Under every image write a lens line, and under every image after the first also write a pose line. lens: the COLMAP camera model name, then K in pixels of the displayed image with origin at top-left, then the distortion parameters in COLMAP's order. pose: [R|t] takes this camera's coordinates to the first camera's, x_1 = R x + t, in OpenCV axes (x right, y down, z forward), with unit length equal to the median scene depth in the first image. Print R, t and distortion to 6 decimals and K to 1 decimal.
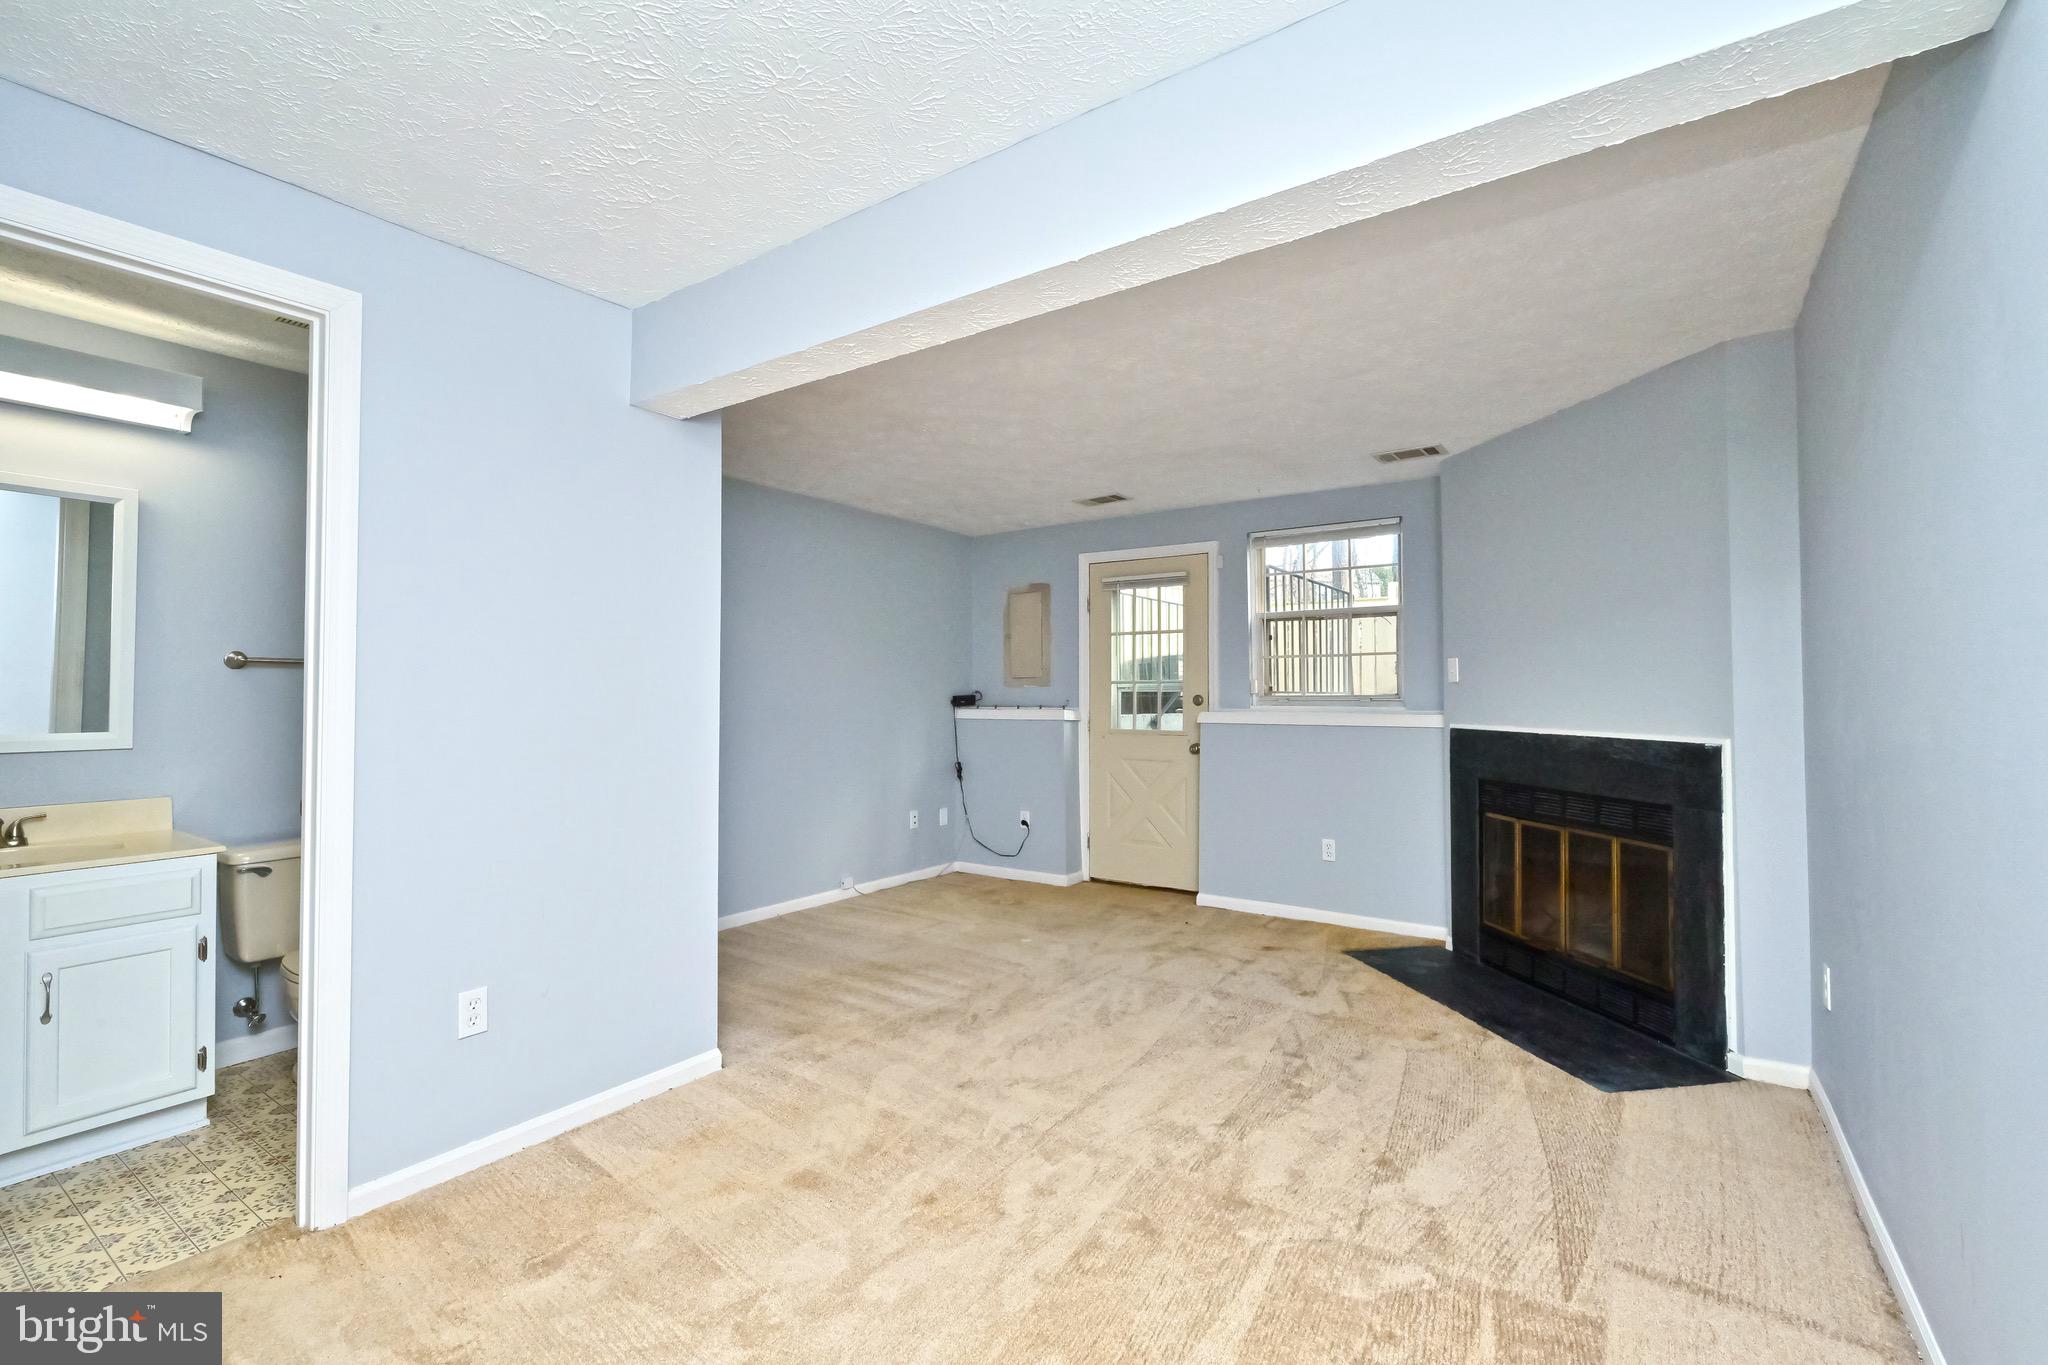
lens RADIAL K [[938.9, 0, 1009.5], [0, 938.9, 679.7], [0, 0, 1]] dist [0.003326, -0.000532]
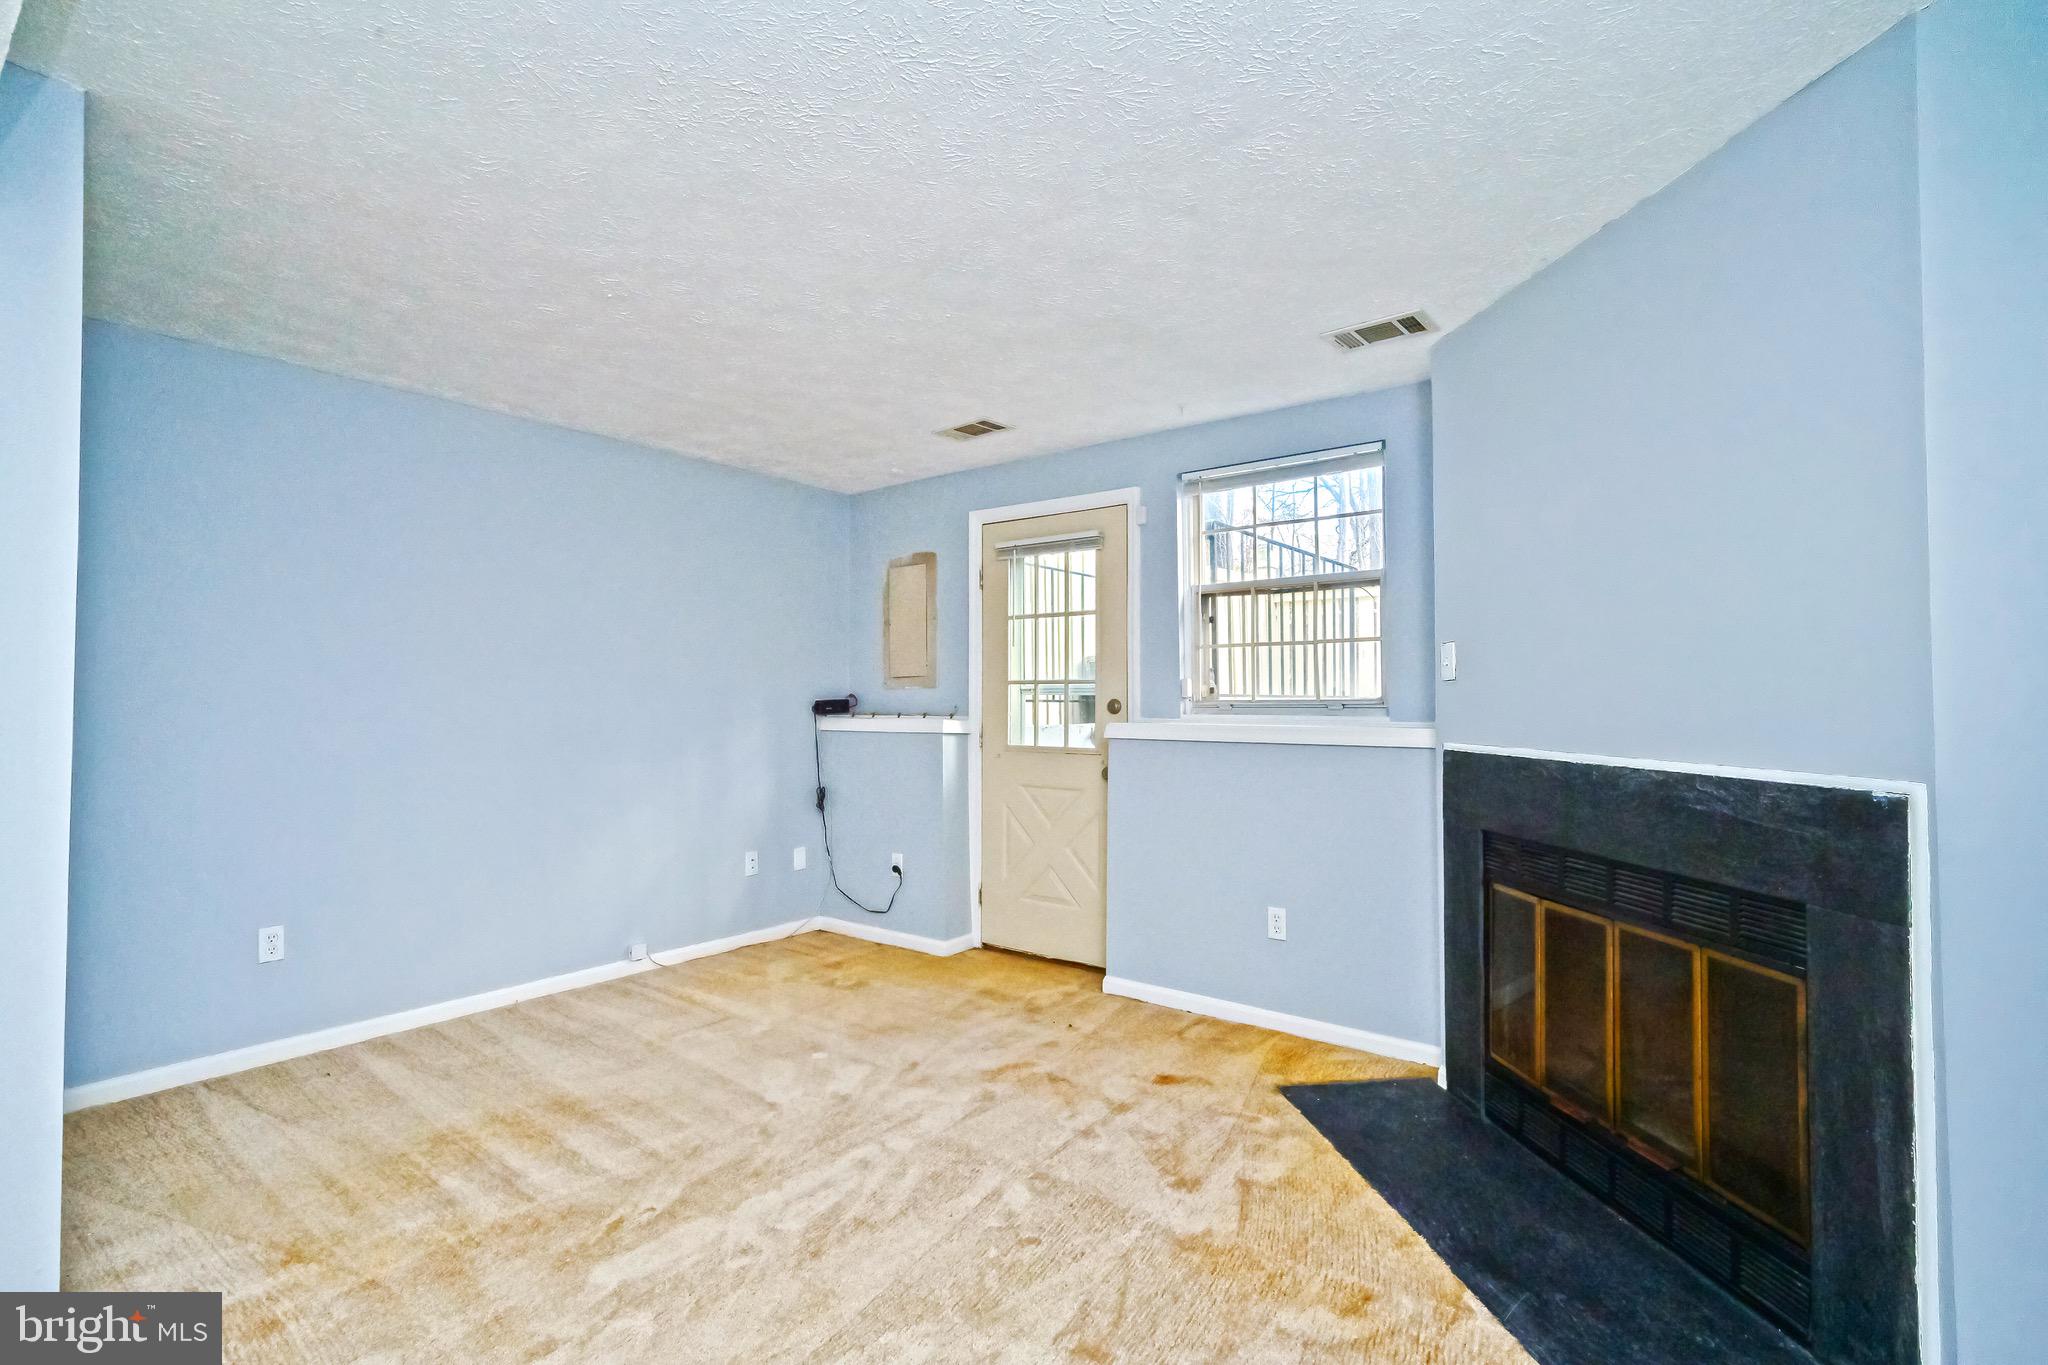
lens RADIAL K [[938.9, 0, 1041.0], [0, 938.9, 685.7], [0, 0, 1]] dist [0.003326, -0.000532]
pose [[0.998703, -0.000533, -0.050916, 0.222190], [0.000605, 0.999999, 0.001402, 0.005701], [0.050915, -0.001431, 0.998702, 0.331591]]
